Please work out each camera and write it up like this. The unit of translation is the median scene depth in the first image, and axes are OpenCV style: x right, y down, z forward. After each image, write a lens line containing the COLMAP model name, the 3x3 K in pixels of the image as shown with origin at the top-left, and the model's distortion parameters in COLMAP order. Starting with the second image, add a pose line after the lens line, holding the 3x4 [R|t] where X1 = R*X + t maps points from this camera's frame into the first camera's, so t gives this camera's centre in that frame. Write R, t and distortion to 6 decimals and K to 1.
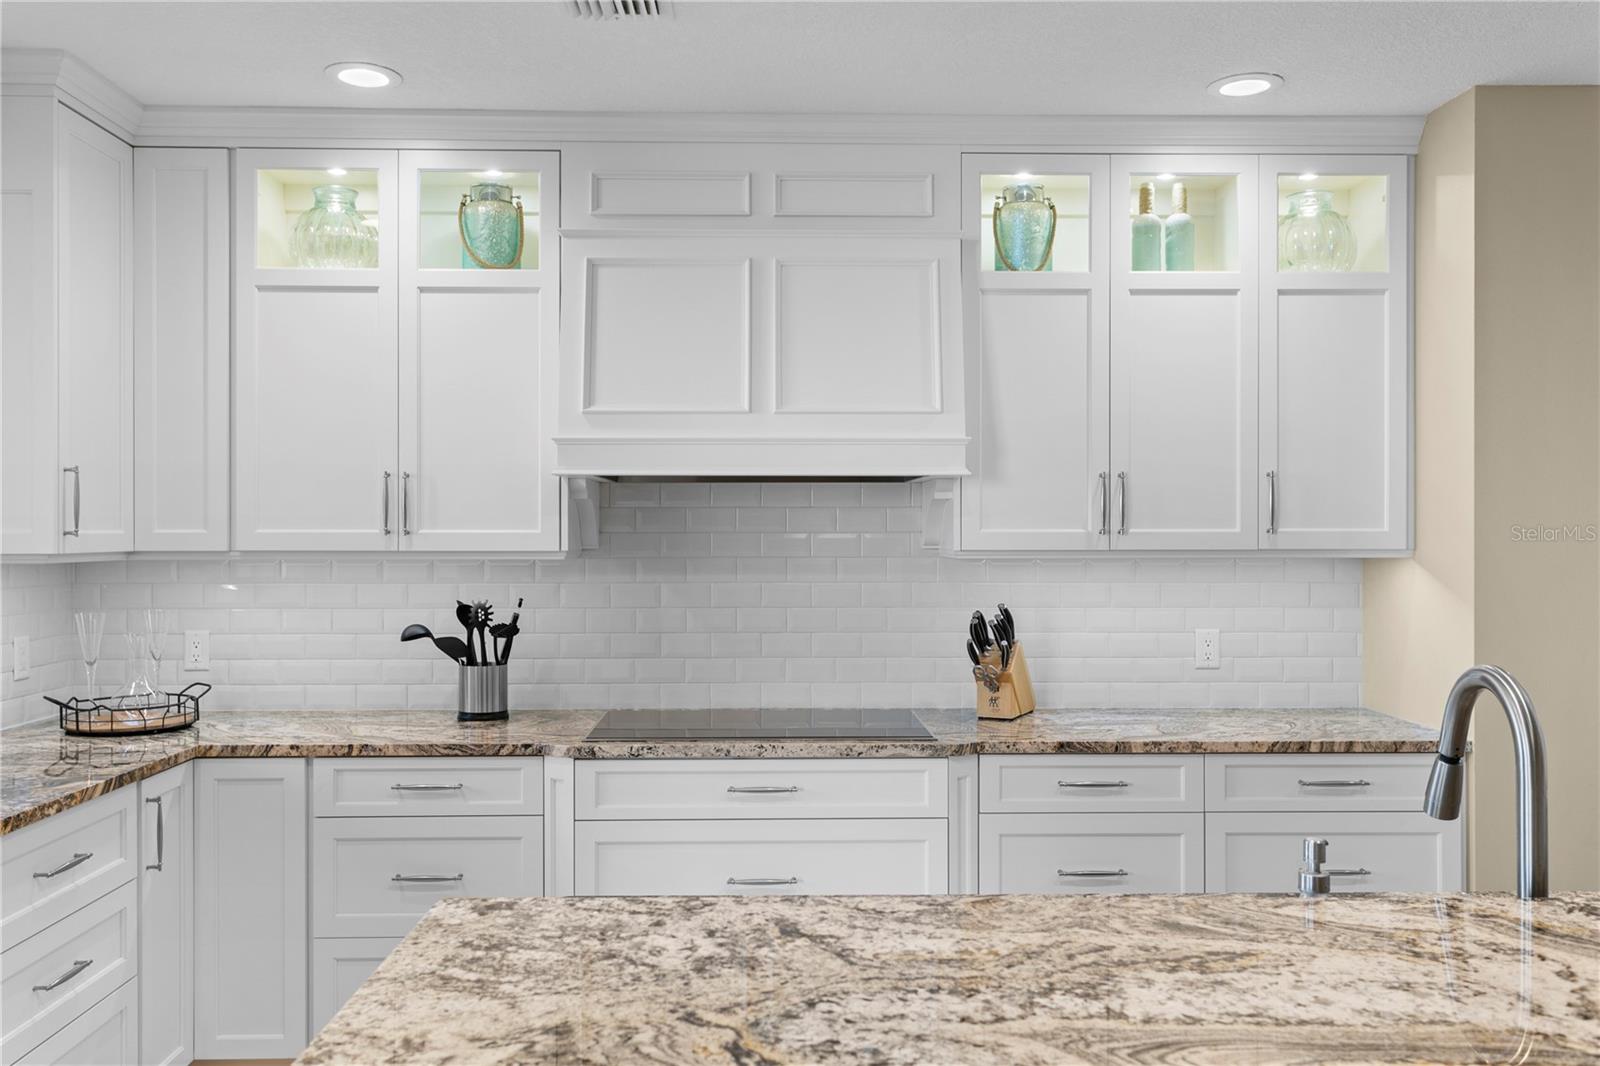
lens RADIAL K [[1356.3, 0, 786.5], [0, 1356.3, 525.7], [0, 0, 1]] dist [0.009918, 0.007858]
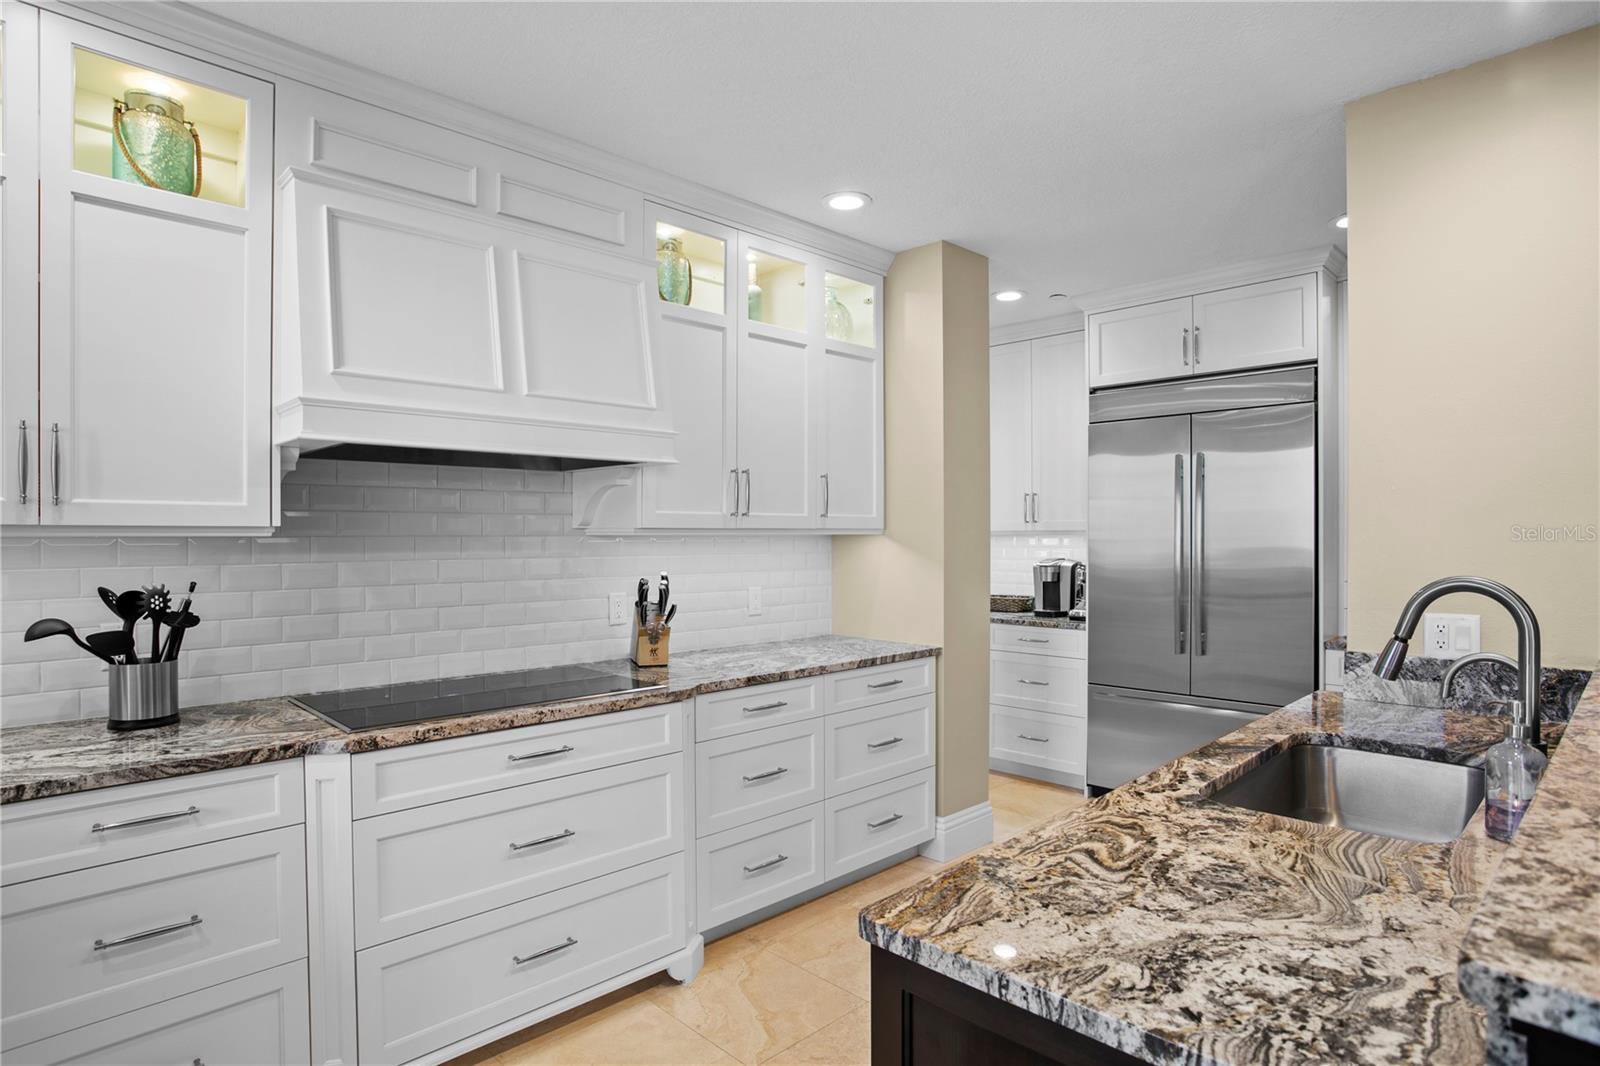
lens RADIAL K [[872.5, 0, 797.8], [0, 872.5, 535.7], [0, 0, 1]] dist [-0.047488, 0.023106]
pose [[0.730424, -0.001233, 0.682993, -0.299748], [-0.001325, 0.999994, 0.003222, 0.022488], [-0.682993, -0.003258, 0.730418, 0.344628]]
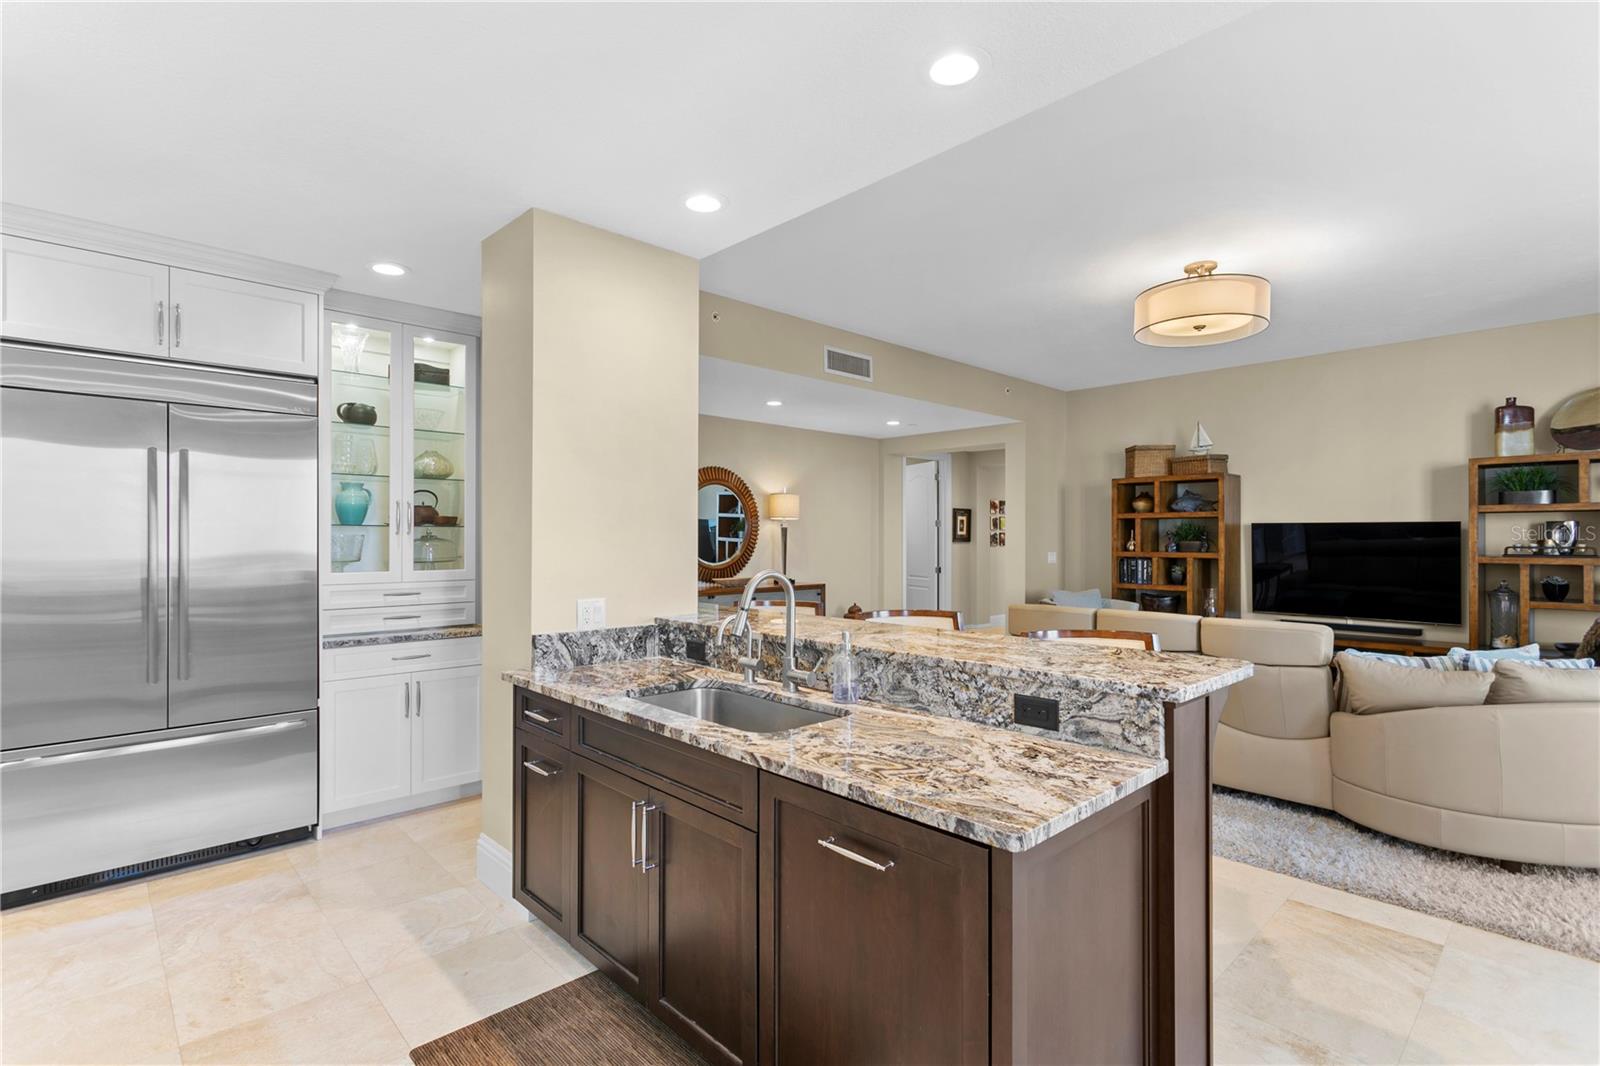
lens RADIAL K [[761.4, 0, 803.0], [0, 761.4, 536.7], [0, 0, 1]] dist [0.001580, 0.000135]
pose [[-0.673816, 0.000250, 0.738899, -0.271311], [-0.004620, 0.999979, -0.004552, 0.017268], [-0.738884, -0.006480, -0.673801, 0.910282]]
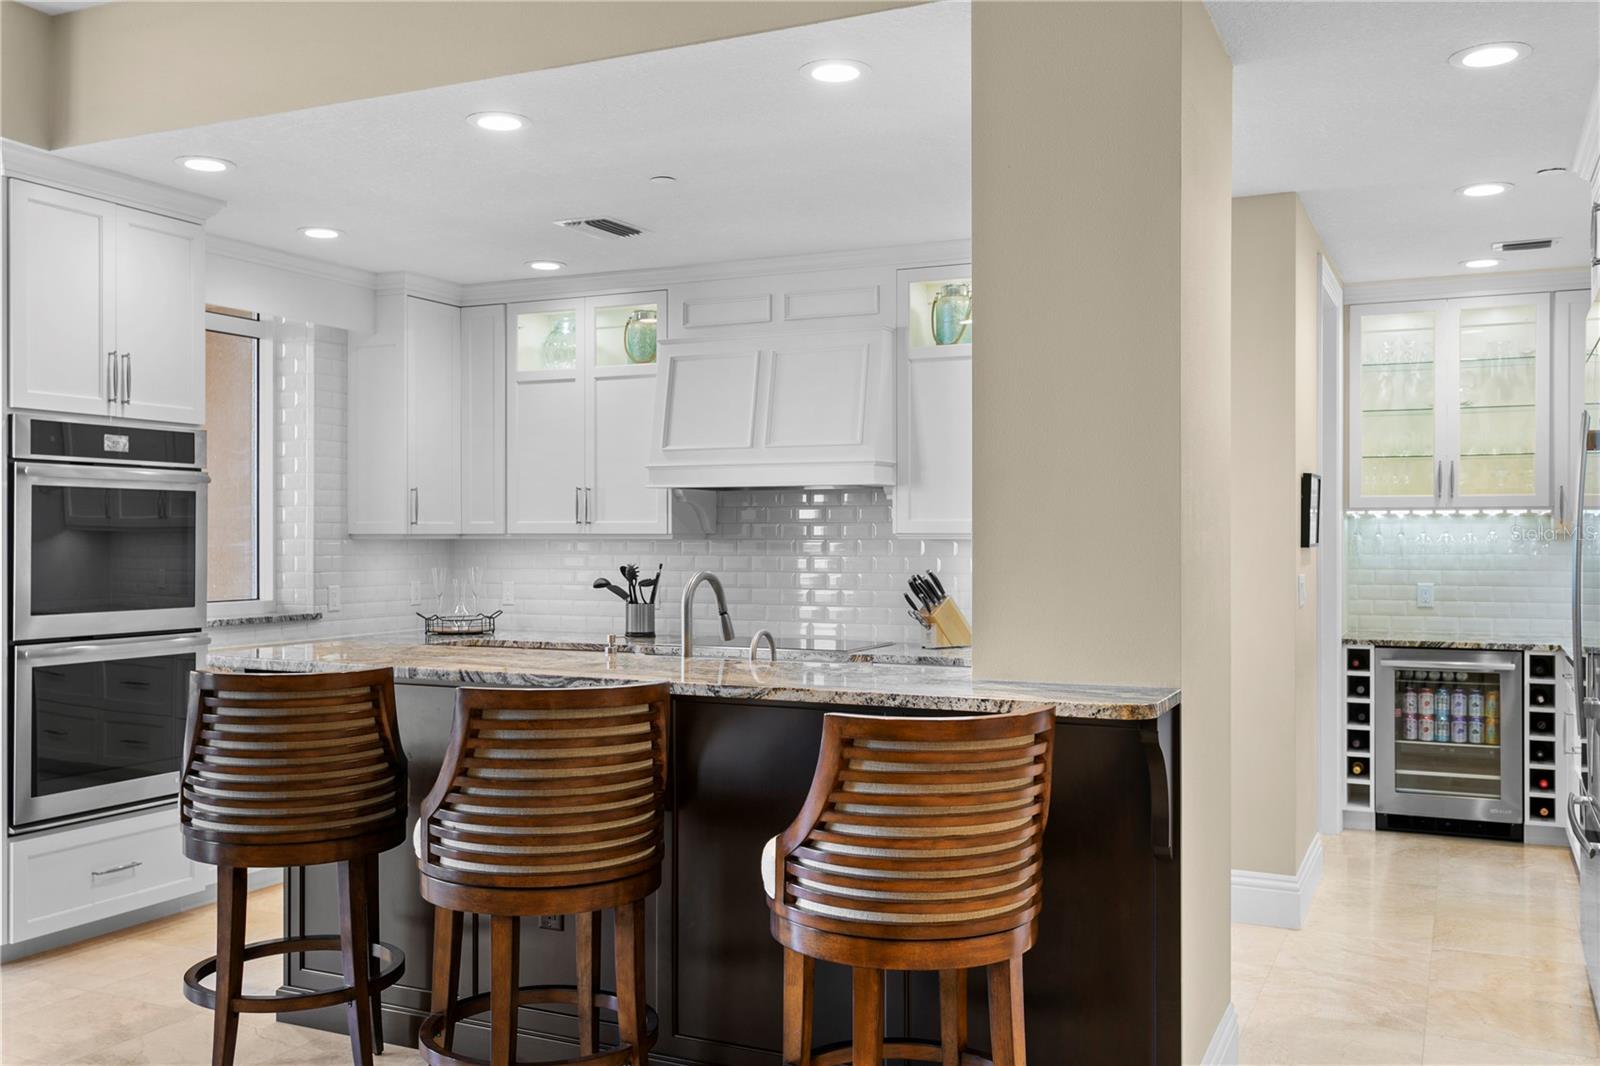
lens RADIAL K [[1442.5, 0, 799.7], [0, 1442.5, 533.8], [0, 0, 1]] dist [0.000710, 0.002661]
pose [[0.893031, -0.001013, -0.449994, 0.758537], [0.002648, 0.999992, 0.003005, 0.013654], [0.449988, -0.003875, 0.893026, -0.485013]]
